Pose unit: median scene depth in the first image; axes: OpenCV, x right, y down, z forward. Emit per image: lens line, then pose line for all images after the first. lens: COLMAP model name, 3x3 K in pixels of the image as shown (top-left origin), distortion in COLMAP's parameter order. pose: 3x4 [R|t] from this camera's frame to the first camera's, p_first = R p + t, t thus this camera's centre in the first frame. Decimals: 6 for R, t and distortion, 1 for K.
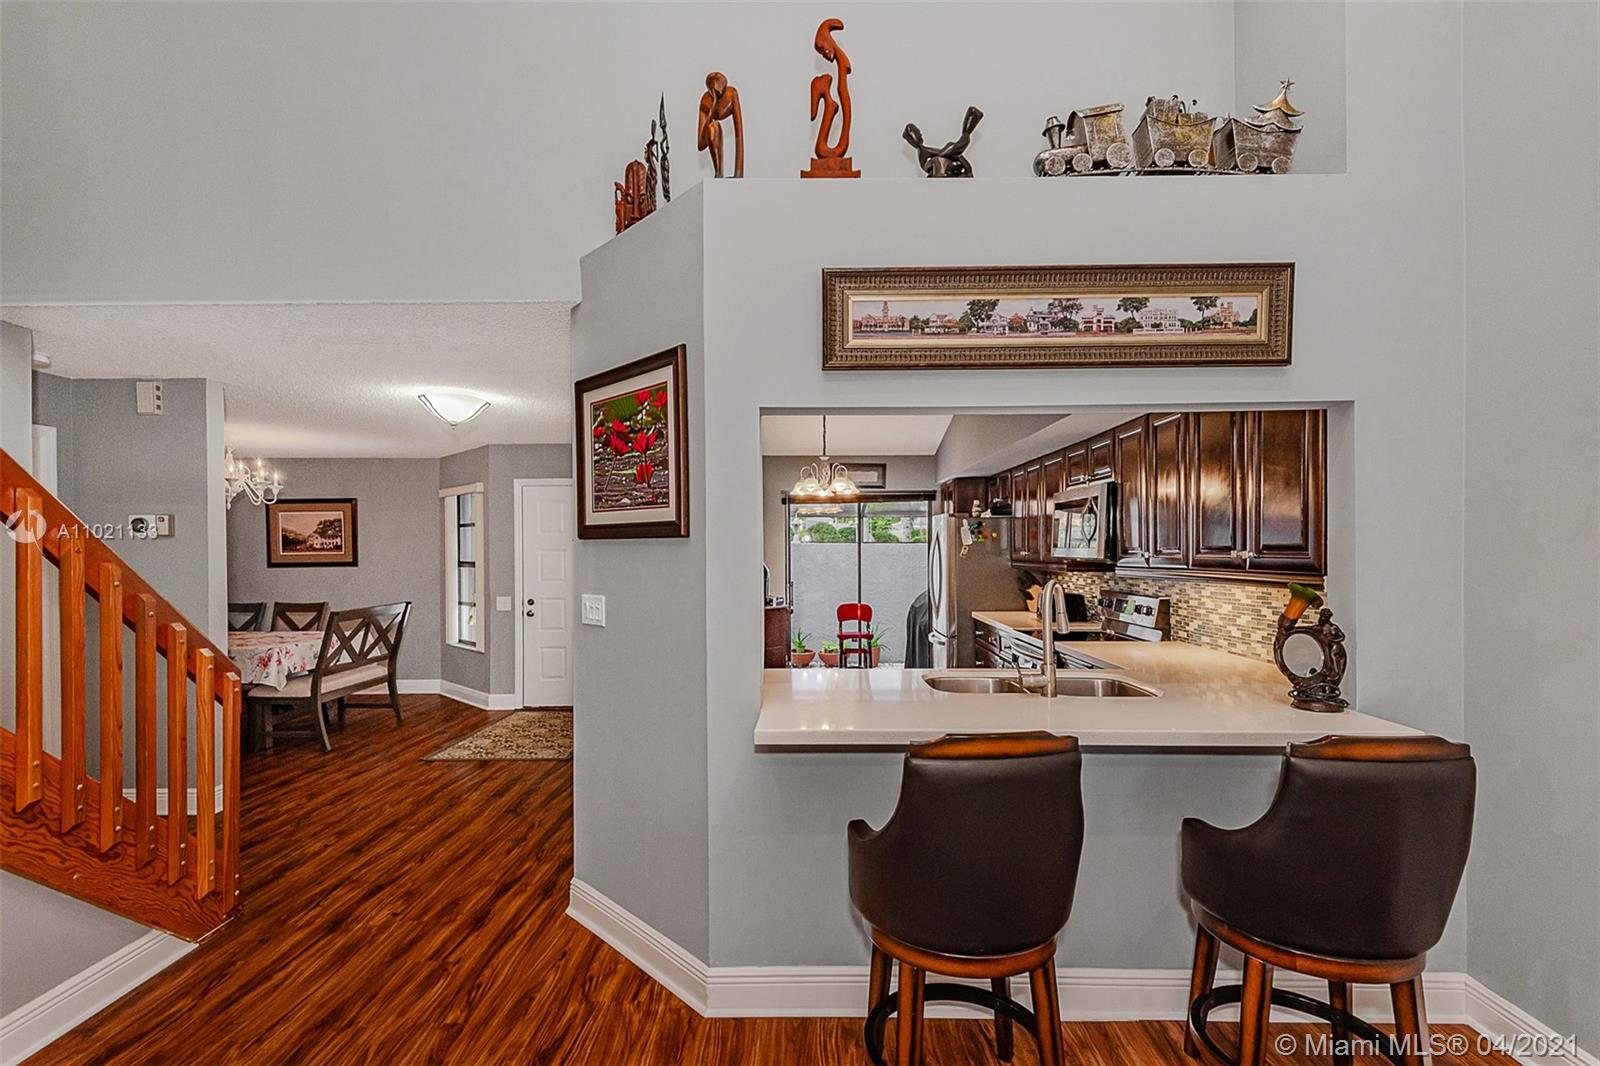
lens RADIAL K [[733.6, 0, 806.9], [0, 733.6, 566.5], [0, 0, 1]] dist [0.021921, -0.006168]
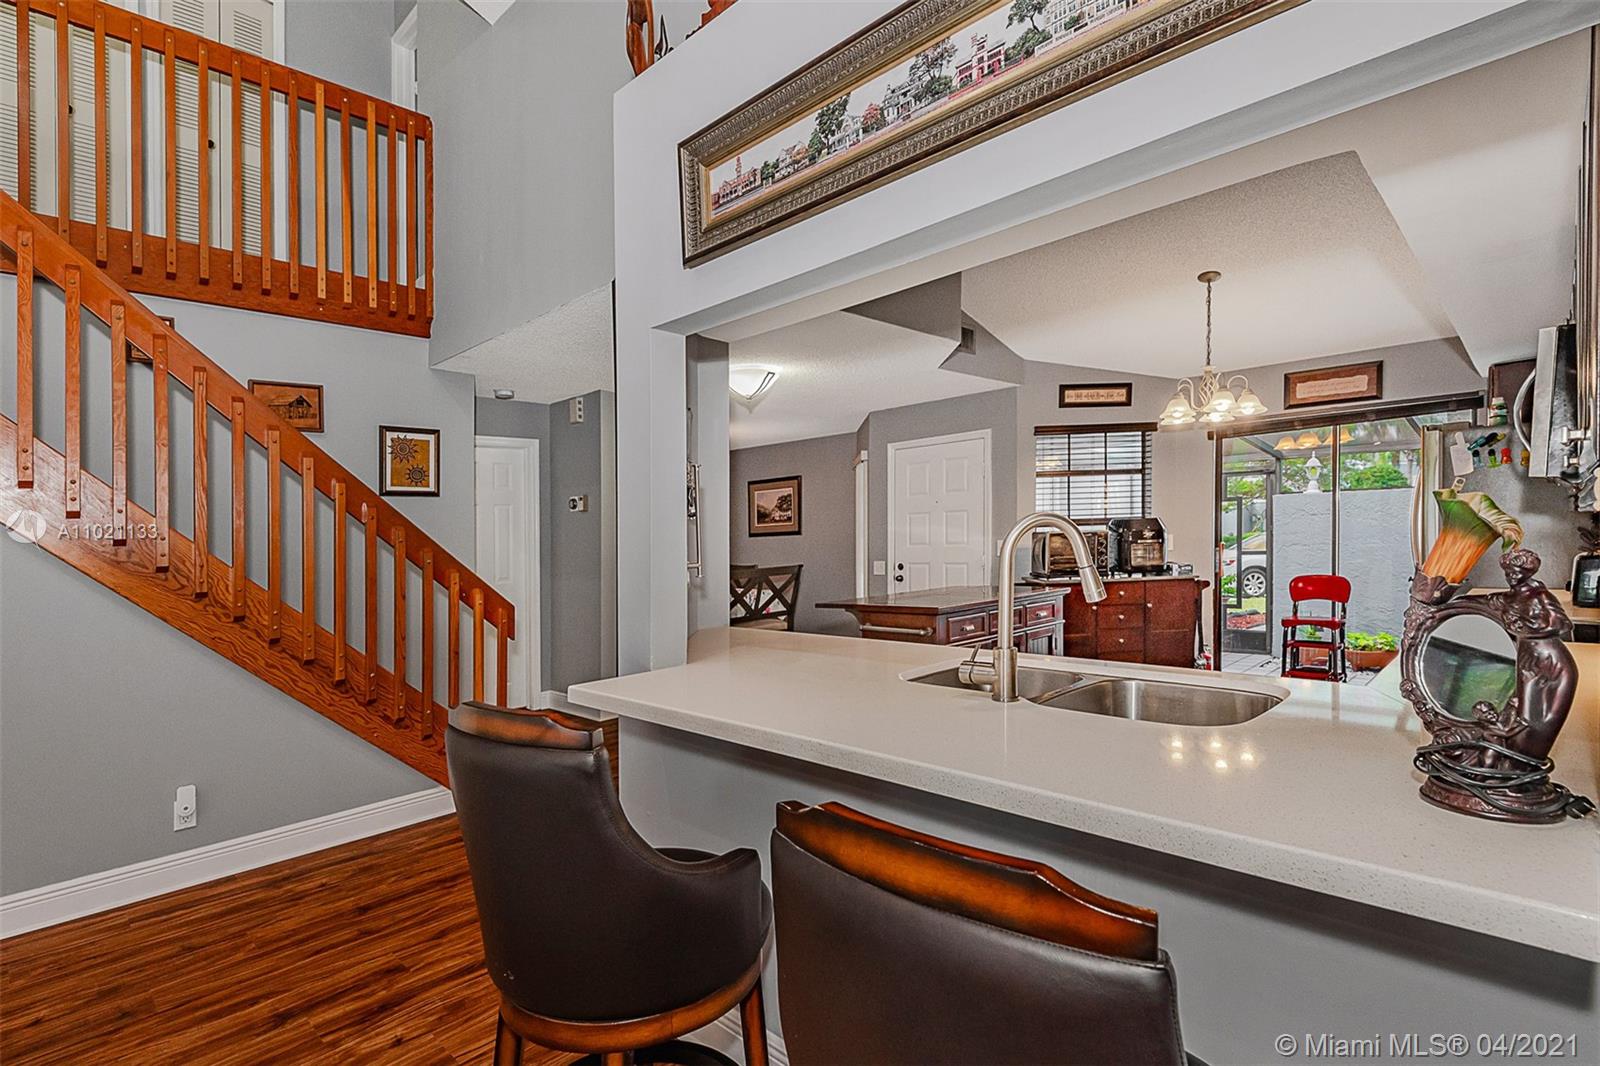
lens RADIAL K [[770.6, 0, 790.4], [0, 770.6, 542.2], [0, 0, 1]] dist [0.020537, -0.000124]
pose [[0.726841, -0.012768, -0.686687, 0.644977], [0.015741, 0.999874, -0.001930, 0.043045], [0.686625, -0.009407, 0.726951, 0.409254]]
